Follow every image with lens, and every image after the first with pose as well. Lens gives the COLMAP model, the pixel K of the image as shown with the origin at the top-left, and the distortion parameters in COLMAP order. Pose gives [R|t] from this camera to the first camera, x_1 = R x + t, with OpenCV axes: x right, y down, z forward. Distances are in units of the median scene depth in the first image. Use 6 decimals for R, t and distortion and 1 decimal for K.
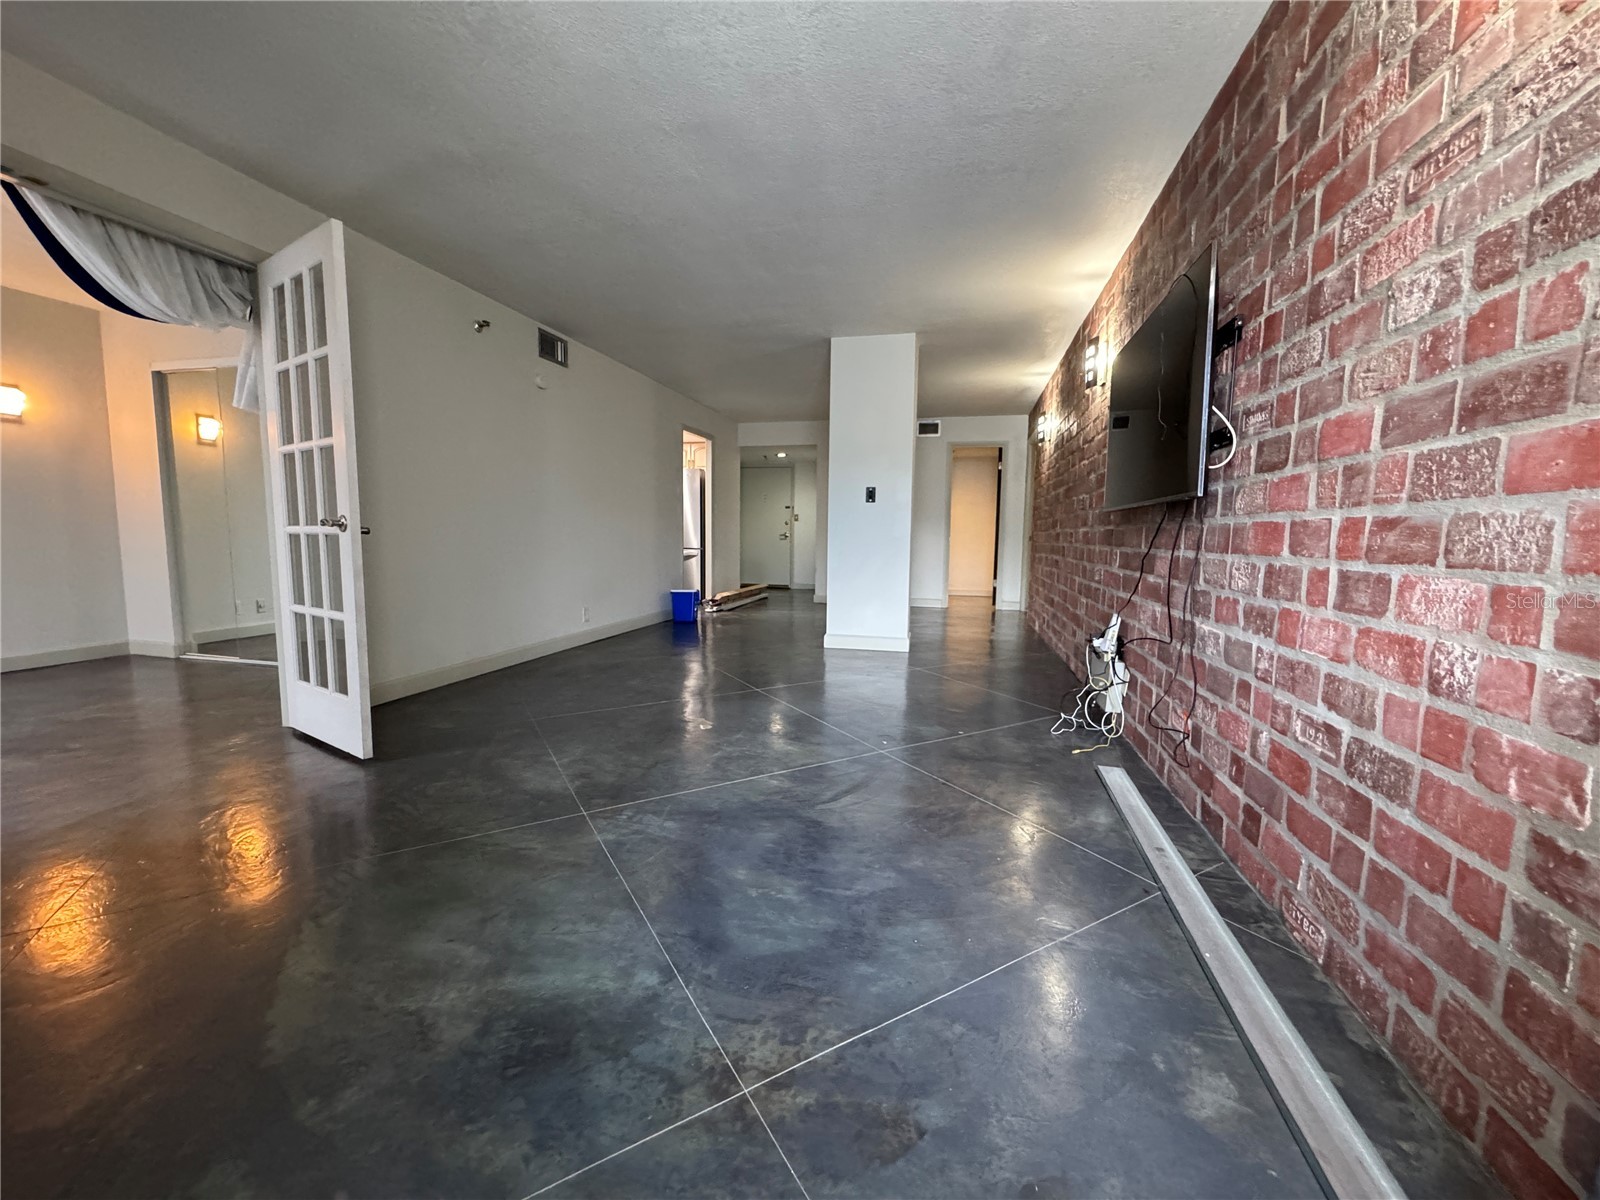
lens RADIAL K [[640.1, 0, 799.3], [0, 640.1, 596.4], [0, 0, 1]] dist [-0.000003, 0.000794]
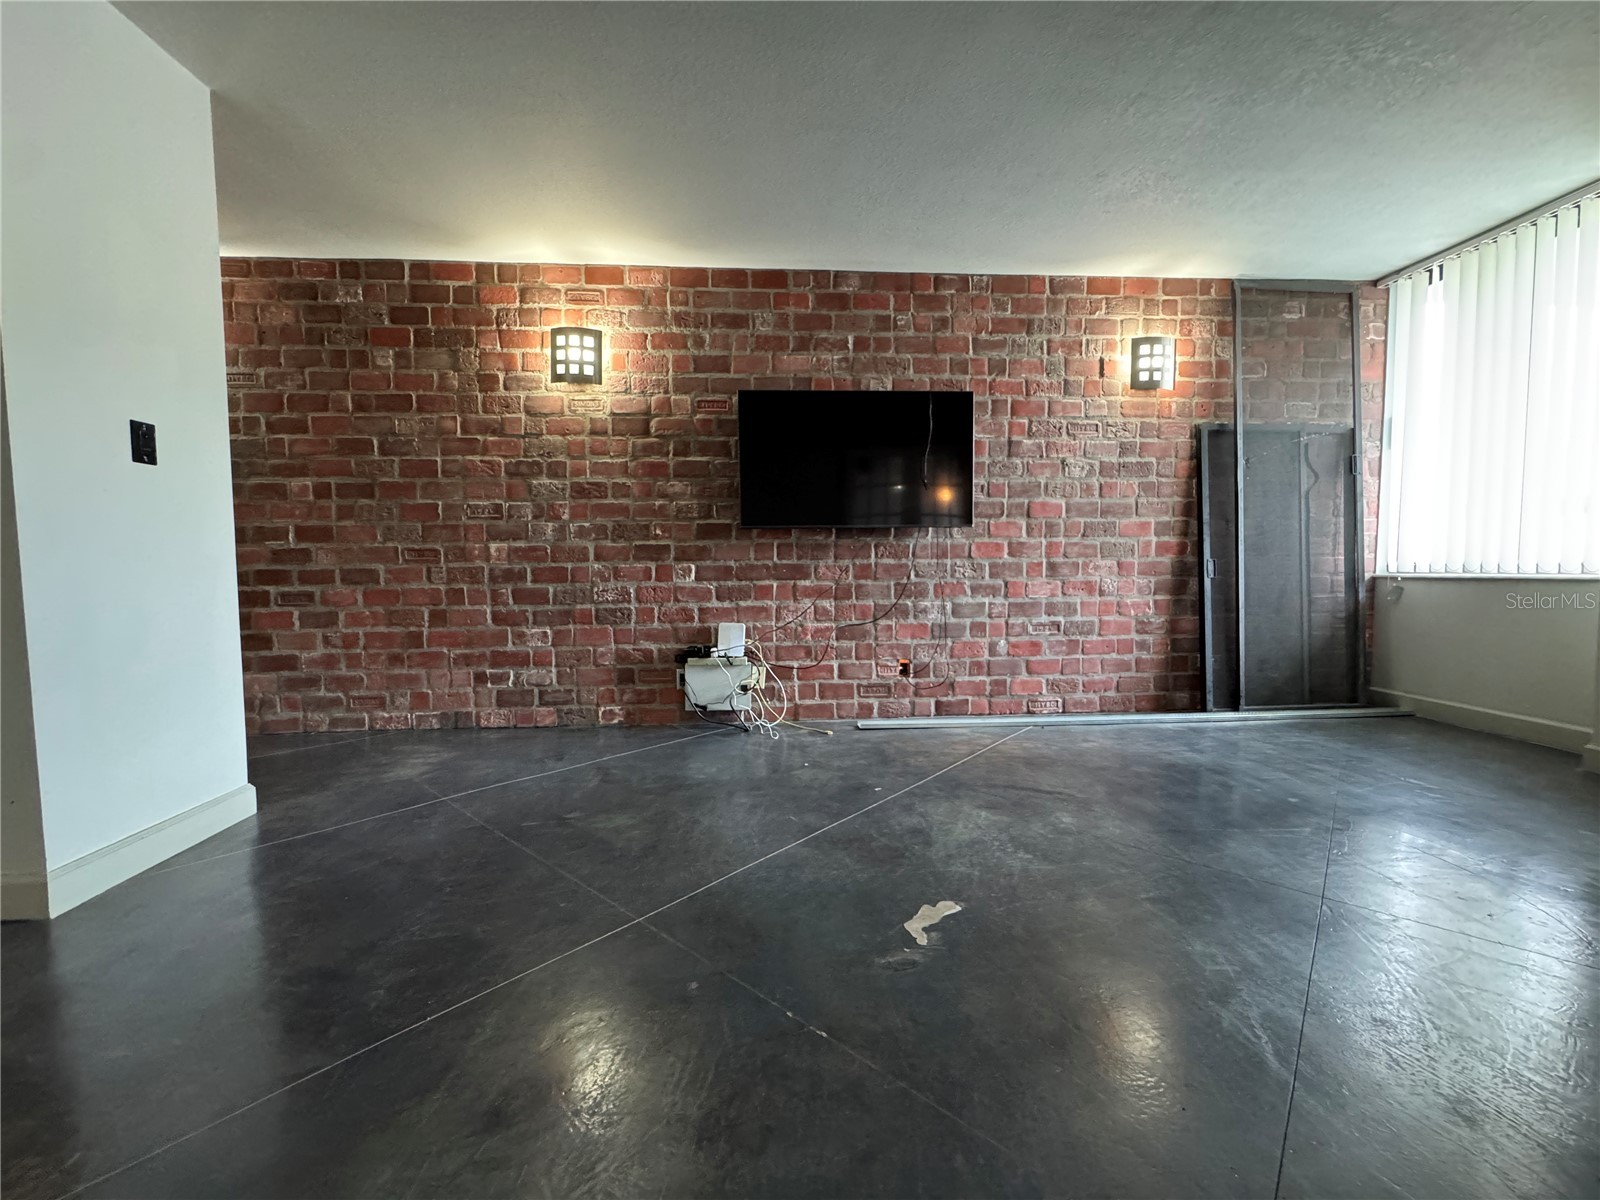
lens RADIAL K [[640.1, 0, 801.1], [0, 640.1, 599.5], [0, 0, 1]] dist [-0.000003, 0.000794]
pose [[-0.311519, -0.065335, 0.947991, -1.551038], [0.098384, 0.990054, 0.100563, -0.294042], [-0.945133, 0.124595, -0.301993, 3.259871]]
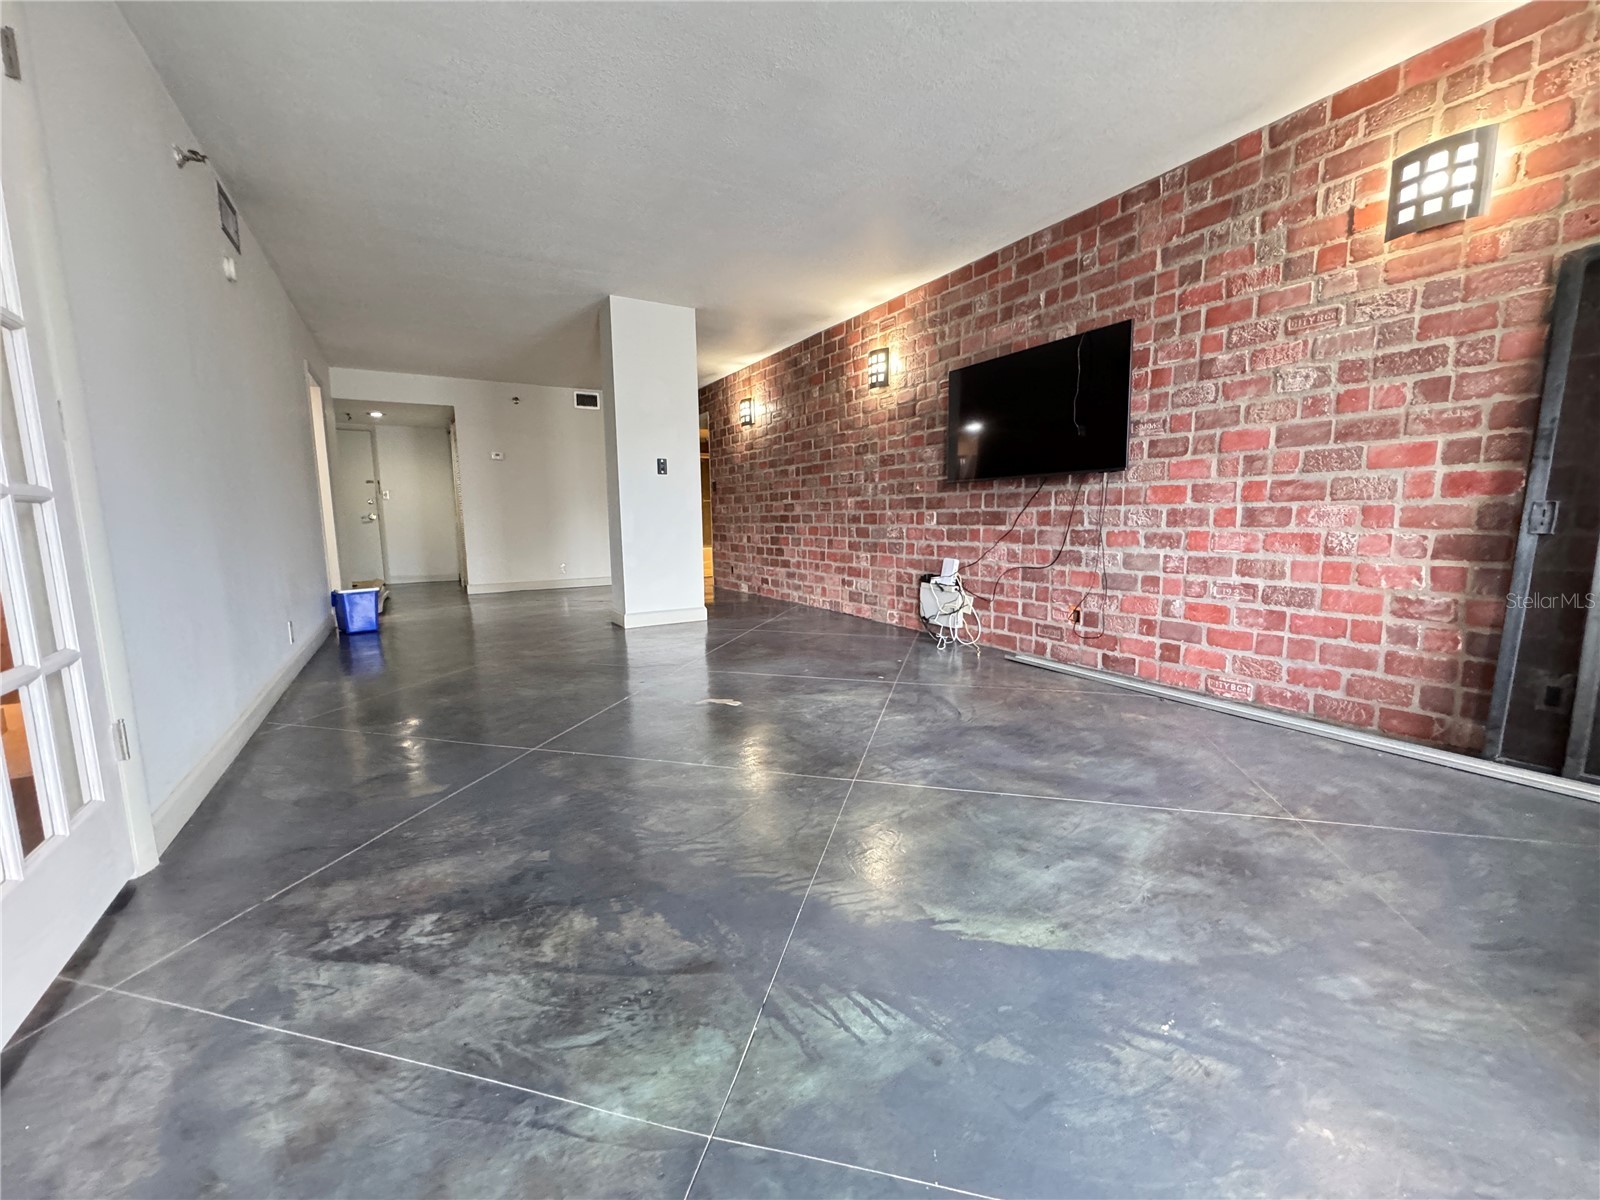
lens RADIAL K [[640.1, 0, 799.4], [0, 640.1, 596.9], [0, 0, 1]] dist [-0.000003, 0.000794]
pose [[0.709502, -0.110077, 0.696054, -1.904361], [0.089867, 0.993794, 0.065559, -0.021895], [-0.698950, 0.016038, 0.714990, 0.644356]]
